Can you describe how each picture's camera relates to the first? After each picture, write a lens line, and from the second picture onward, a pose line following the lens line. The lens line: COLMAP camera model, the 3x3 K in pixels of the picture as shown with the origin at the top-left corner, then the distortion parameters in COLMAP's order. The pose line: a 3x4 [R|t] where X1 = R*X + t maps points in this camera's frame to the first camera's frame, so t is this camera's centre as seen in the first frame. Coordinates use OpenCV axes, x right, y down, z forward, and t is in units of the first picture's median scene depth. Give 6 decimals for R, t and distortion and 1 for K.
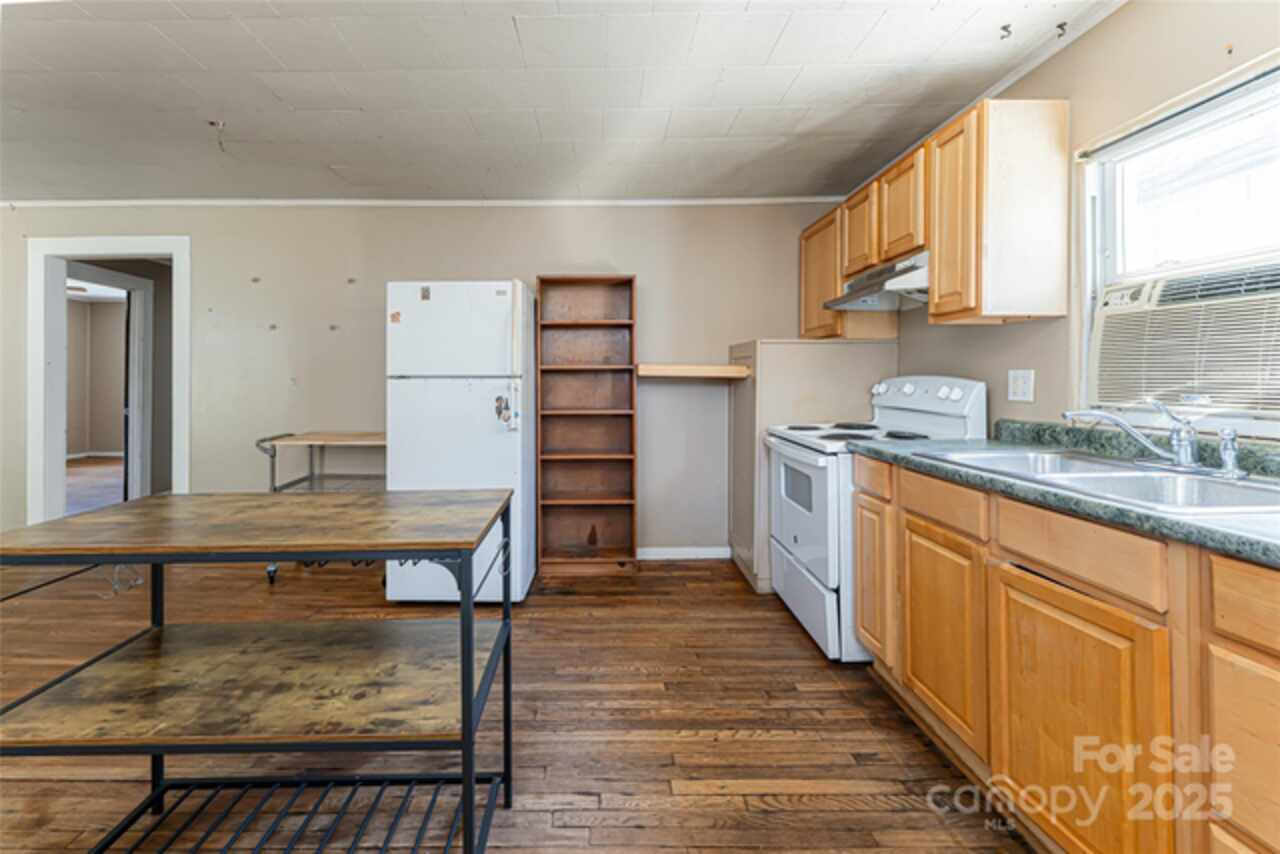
lens RADIAL K [[525.2, 0, 576.8], [0, 525.2, 376.0], [0, 0, 1]] dist [-0.000804, 0.001221]
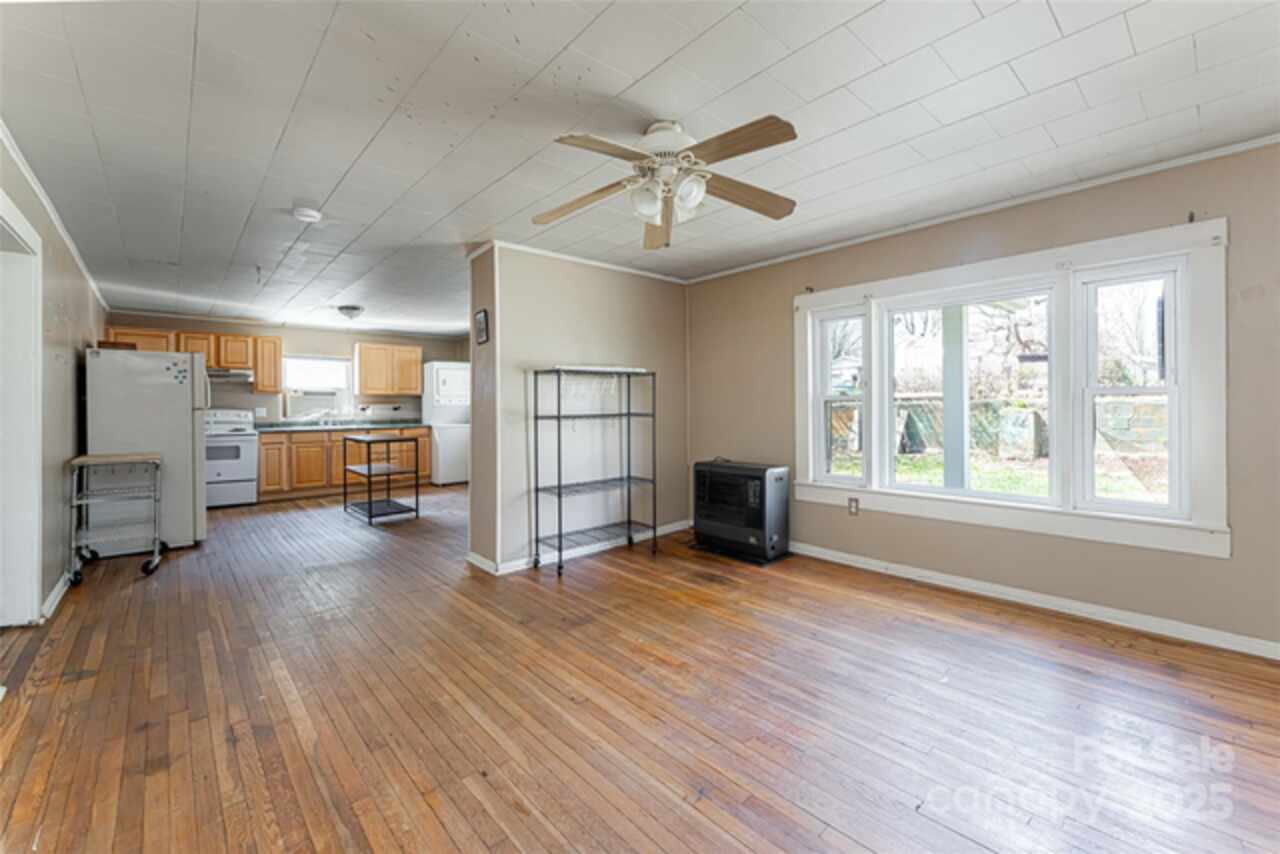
lens RADIAL K [[525.2, 0, 638.3], [0, 525.2, 405.4], [0, 0, 1]] dist [-0.000804, 0.001221]
pose [[-0.675036, 0.007667, 0.737745, -3.716443], [0.004797, 0.999970, -0.006003, 0.003003], [-0.737769, -0.000513, -0.675053, 1.623625]]
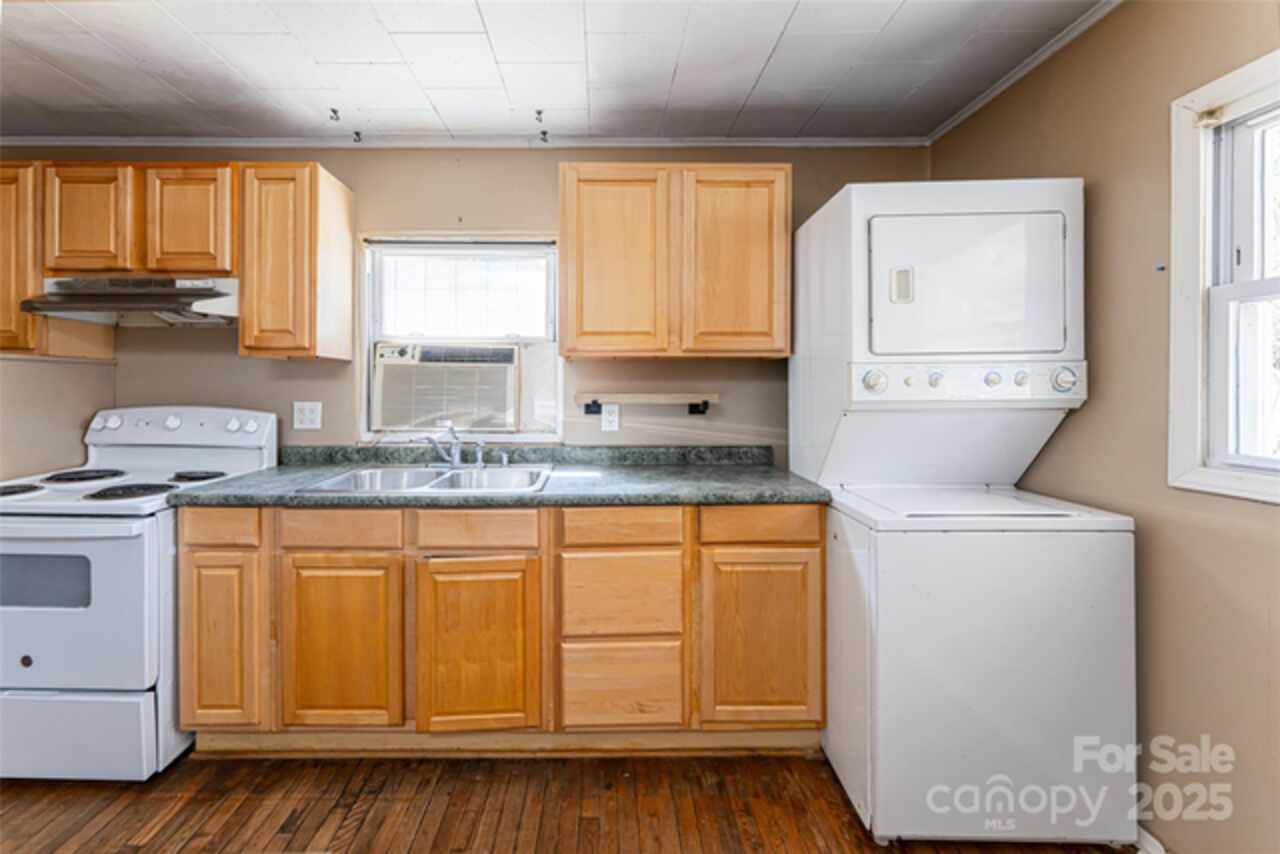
lens RADIAL K [[525.2, 0, 600.8], [0, 525.2, 391.7], [0, 0, 1]] dist [-0.000804, 0.001221]
pose [[-0.017810, -0.004754, 0.999830, -0.350895], [-0.007102, 0.999964, 0.004628, -0.048439], [-0.999816, -0.007018, -0.017843, 0.408400]]
